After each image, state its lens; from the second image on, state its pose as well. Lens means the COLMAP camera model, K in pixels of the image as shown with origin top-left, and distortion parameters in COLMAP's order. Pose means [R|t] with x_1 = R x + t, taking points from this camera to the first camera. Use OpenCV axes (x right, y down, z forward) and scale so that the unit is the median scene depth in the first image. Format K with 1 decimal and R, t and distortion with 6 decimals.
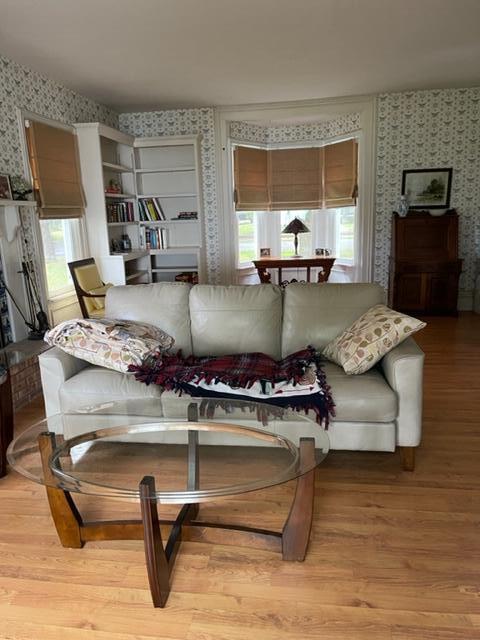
lens RADIAL K [[490.9, 0, 238.9], [0, 490.9, 325.9], [0, 0, 1]] dist [0.061237, -0.063305]
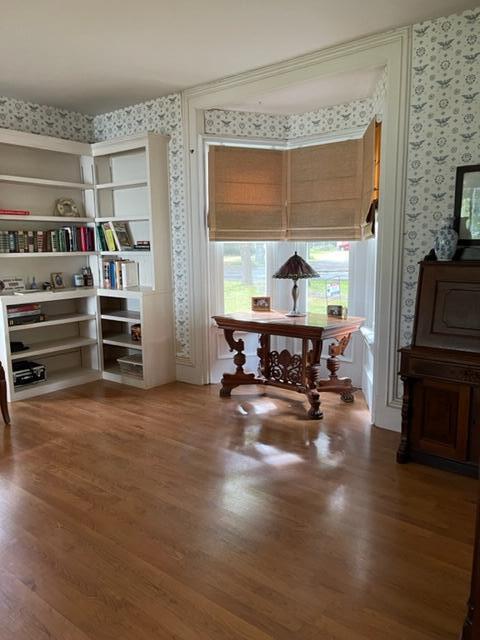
lens RADIAL K [[490.9, 0, 243.6], [0, 490.9, 319.7], [0, 0, 1]] dist [0.061237, -0.063305]
pose [[0.861561, 0.100818, -0.497542, 0.510365], [-0.129006, 0.991388, -0.022505, -0.156746], [0.490989, 0.083575, 0.867148, 0.600457]]
